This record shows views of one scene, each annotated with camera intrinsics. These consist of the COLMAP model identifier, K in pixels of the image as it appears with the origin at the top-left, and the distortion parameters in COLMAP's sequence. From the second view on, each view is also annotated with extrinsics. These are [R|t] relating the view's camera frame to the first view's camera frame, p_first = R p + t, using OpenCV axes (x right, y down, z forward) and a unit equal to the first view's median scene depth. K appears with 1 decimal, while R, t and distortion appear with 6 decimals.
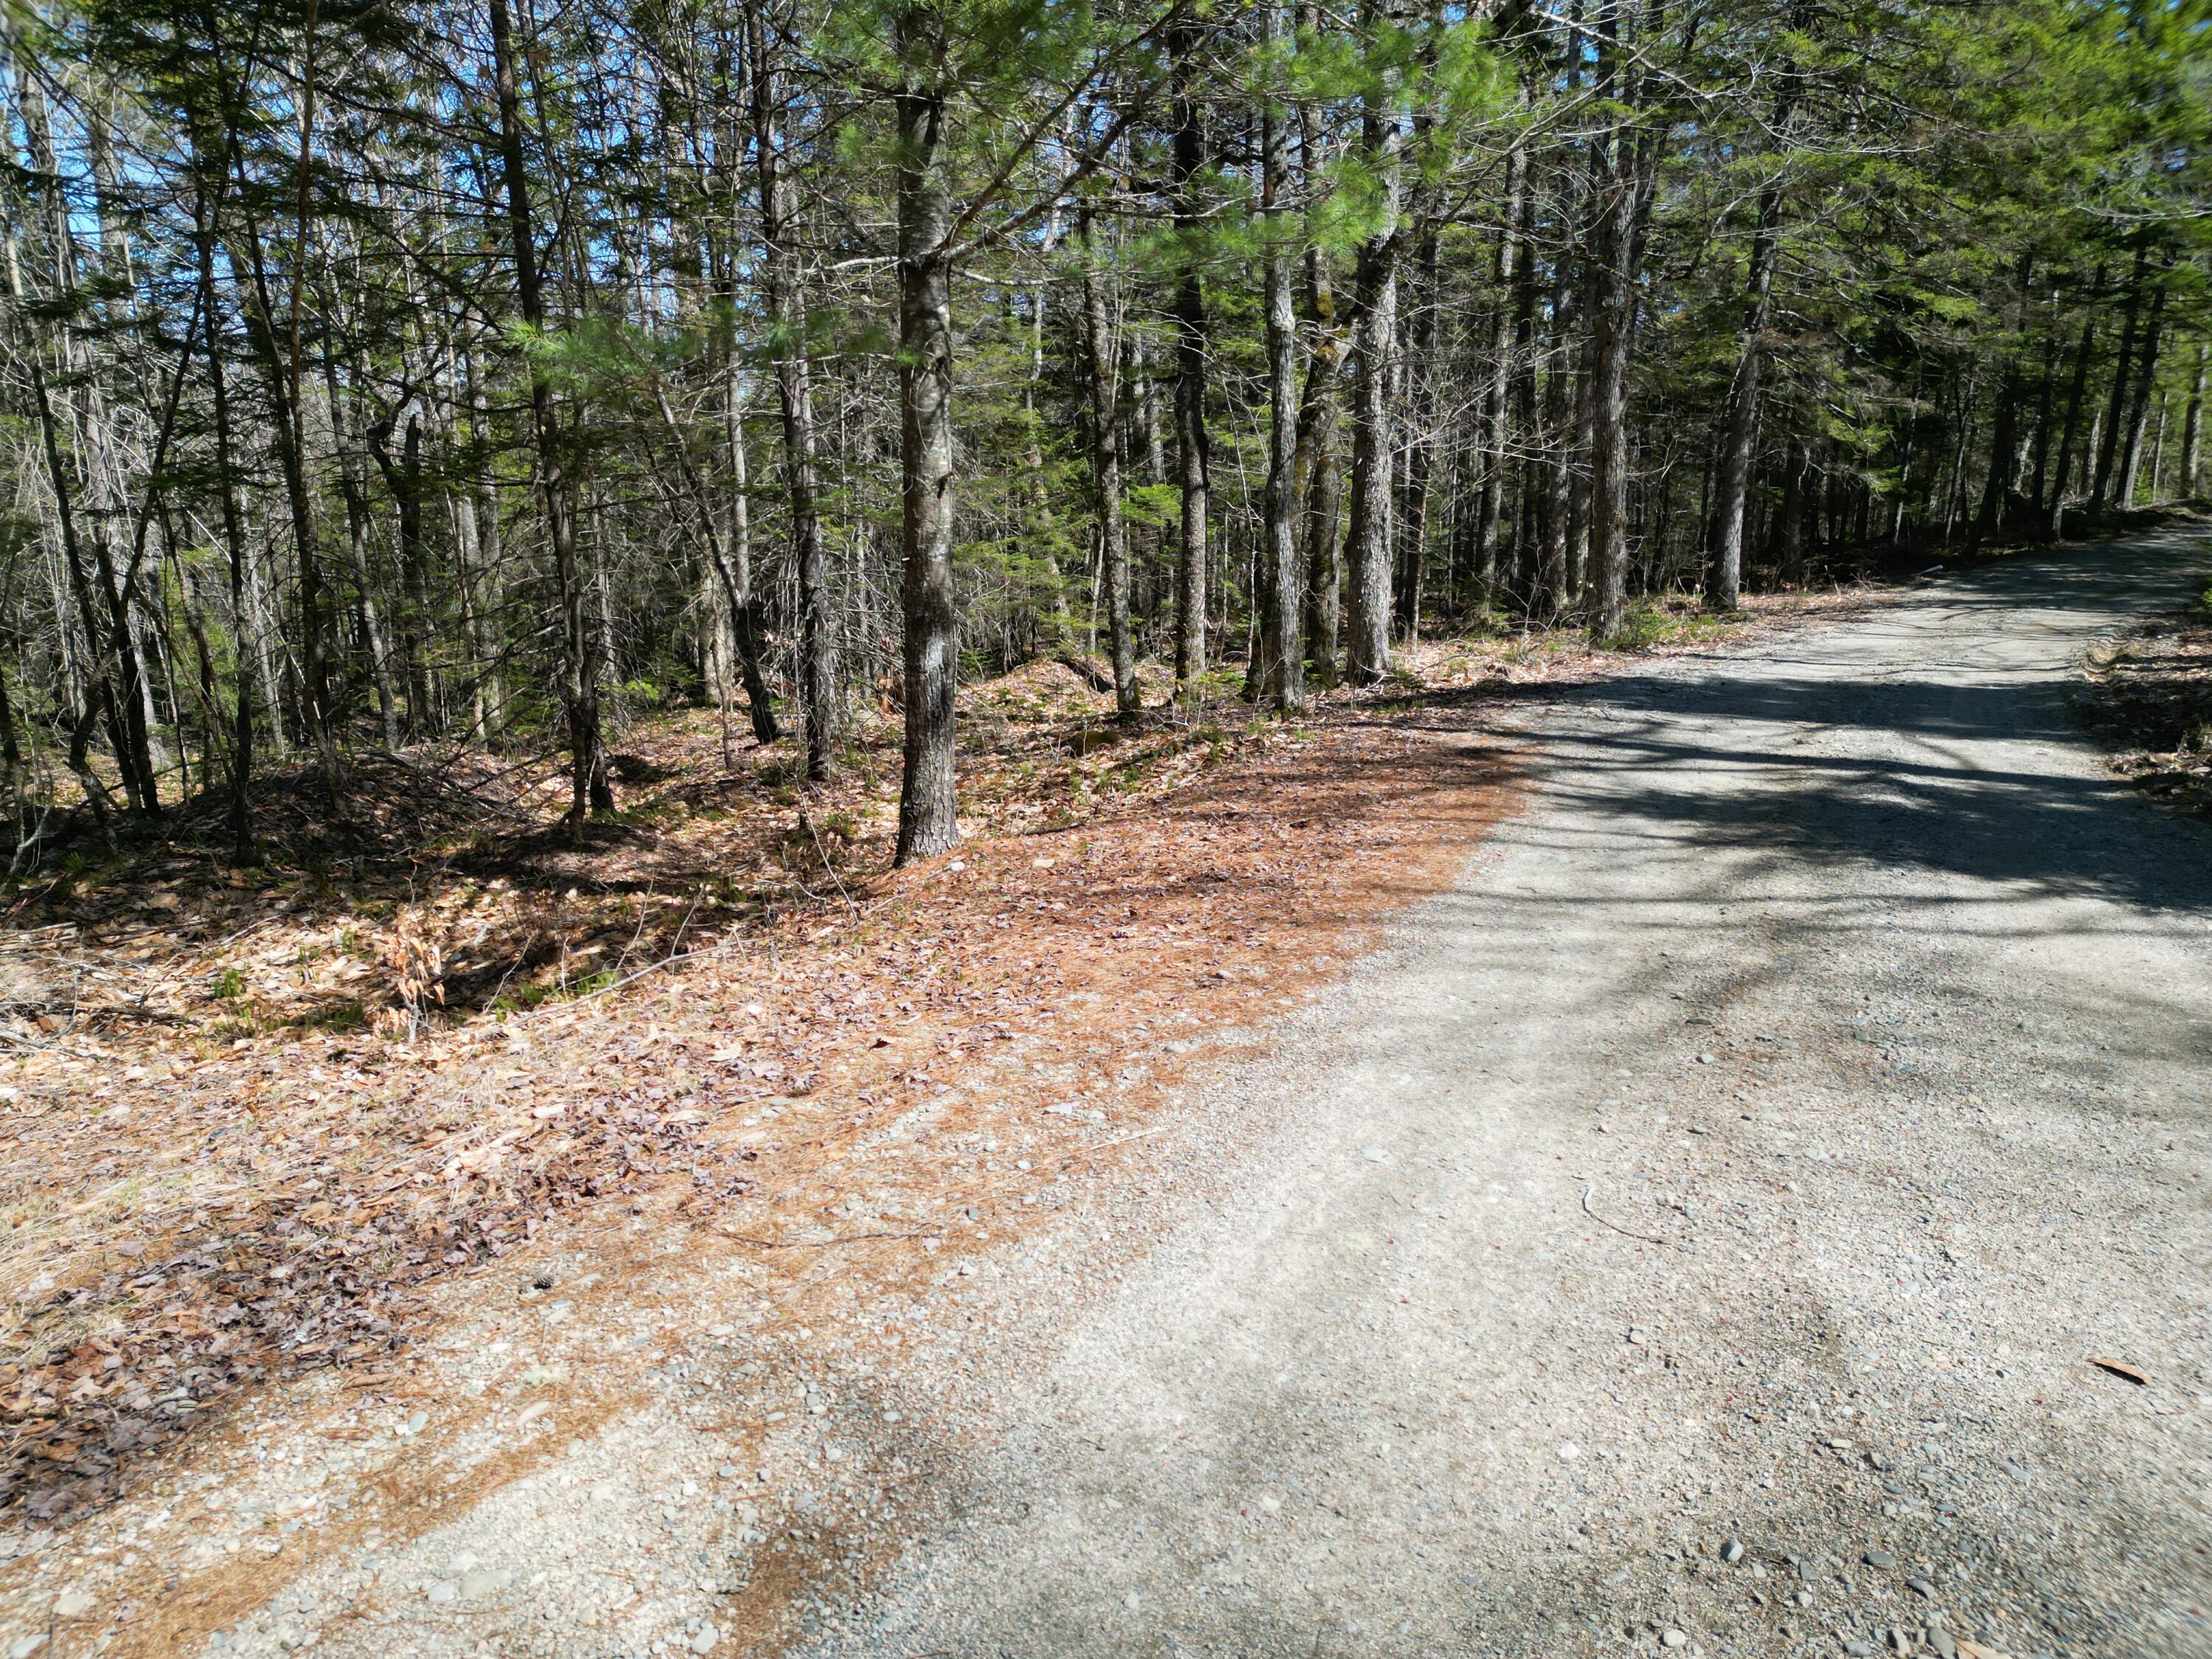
lens RADIAL K [[1549.0, 0, 1108.4], [0, 1549.0, 895.4], [0, 0, 1]] dist [0.001605, 0.009089]
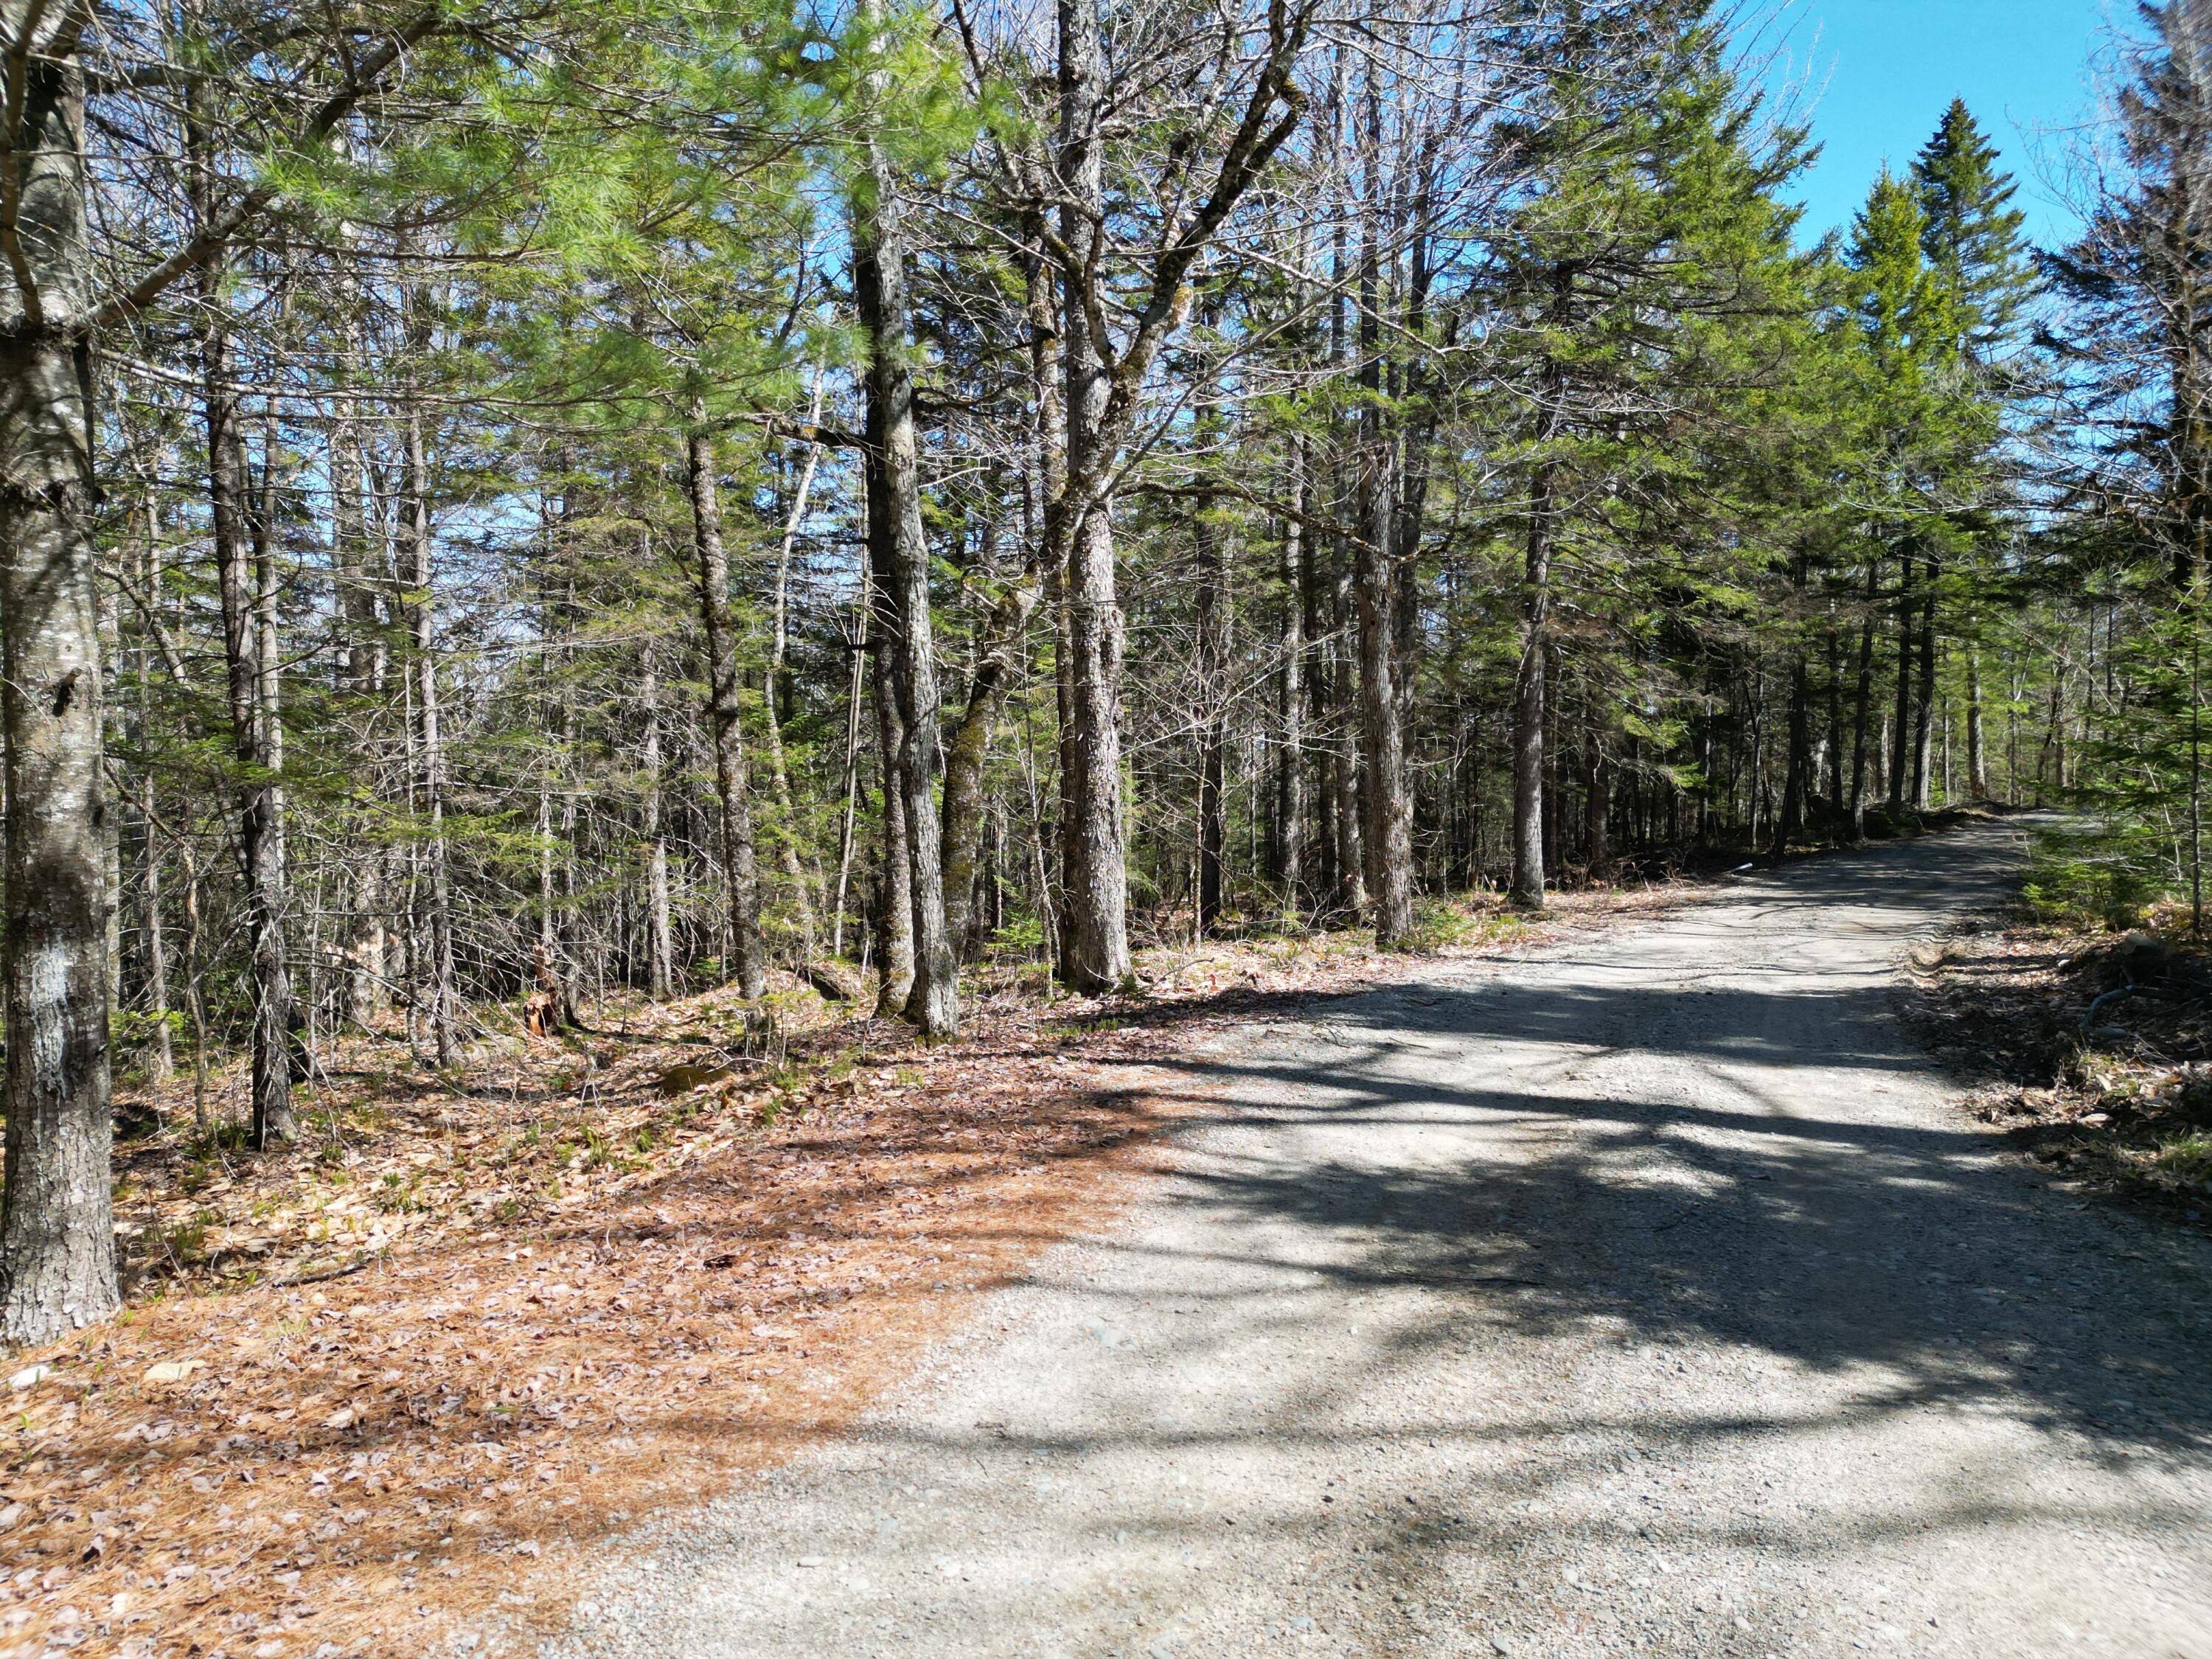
lens RADIAL K [[1549.0, 0, 1108.4], [0, 1549.0, 895.4], [0, 0, 1]] dist [0.001605, 0.009089]
pose [[0.996306, -0.002690, 0.085828, 0.088668], [0.019219, 0.981140, -0.192343, -0.024198], [-0.083692, 0.193282, 0.977567, 0.149305]]
